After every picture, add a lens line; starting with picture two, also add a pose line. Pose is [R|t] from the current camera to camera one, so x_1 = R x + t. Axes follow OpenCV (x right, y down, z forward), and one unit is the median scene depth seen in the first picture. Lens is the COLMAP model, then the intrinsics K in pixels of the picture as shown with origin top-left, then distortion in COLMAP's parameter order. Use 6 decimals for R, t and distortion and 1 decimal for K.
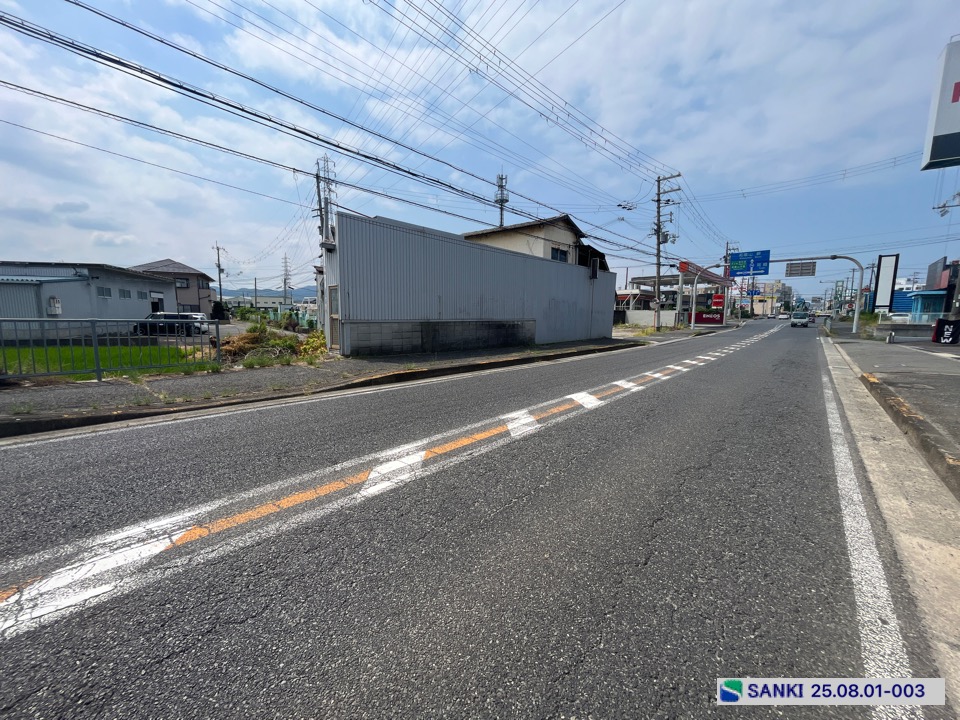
lens RADIAL K [[387.7, 0, 476.0], [0, 387.7, 362.2], [0, 0, 1]] dist [-0.002810, 0.000188]
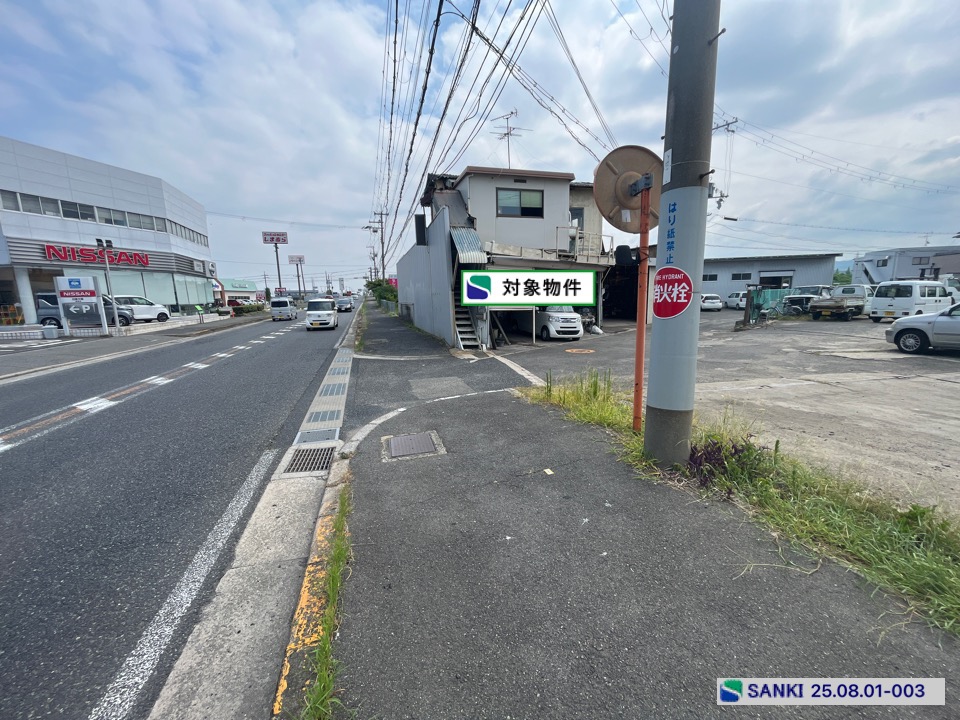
lens RADIAL K [[387.7, 0, 476.7], [0, 387.7, 362.5], [0, 0, 1]] dist [-0.002810, 0.000188]
pose [[-0.545826, 0.144435, -0.825356, 0.943199], [-0.081122, 0.971294, 0.223621, -0.196793], [0.833962, 0.189012, -0.518441, 1.650112]]
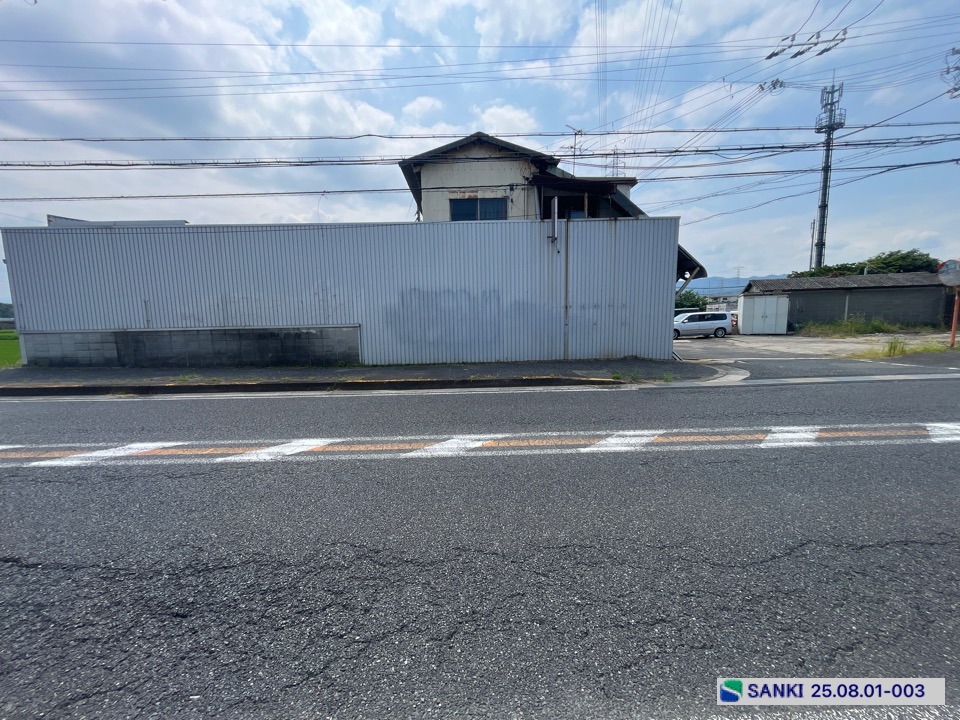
lens RADIAL K [[387.7, 0, 476.5], [0, 387.7, 363.9], [0, 0, 1]] dist [-0.002810, 0.000188]
pose [[0.673137, 0.069984, -0.736199, 0.692887], [-0.064765, 0.997266, 0.035584, -0.076319], [0.736676, 0.023727, 0.675829, 0.667195]]
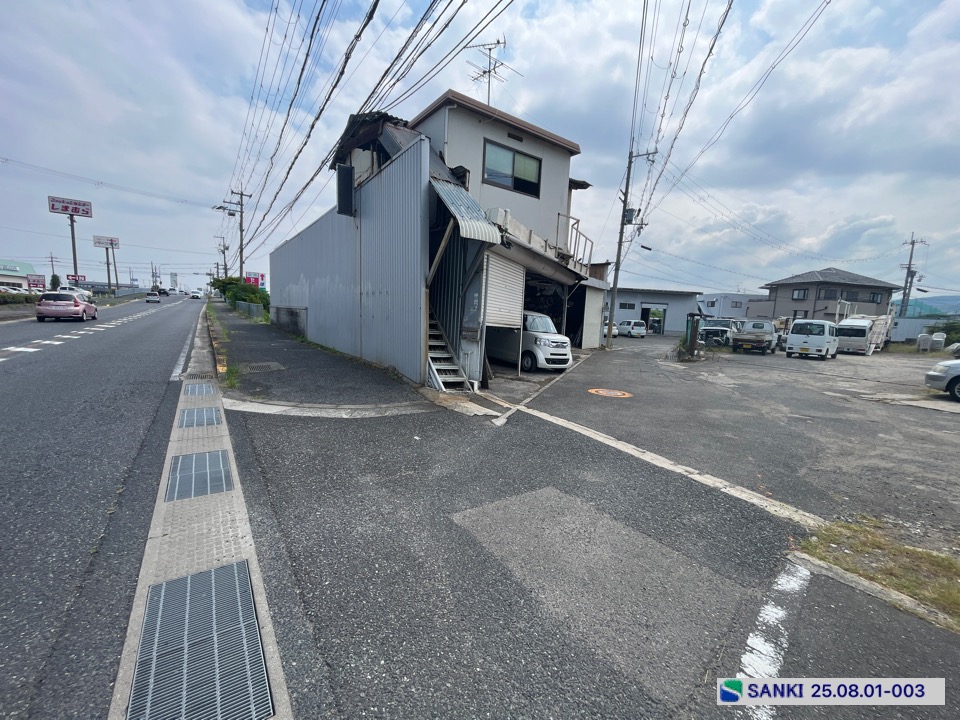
lens RADIAL K [[387.7, 0, 476.4], [0, 387.7, 361.5], [0, 0, 1]] dist [-0.002810, 0.000188]
pose [[-0.244909, 0.097691, -0.964612, 0.780922], [-0.164174, 0.976365, 0.140564, -0.159049], [0.955545, 0.192790, -0.223083, 1.418933]]
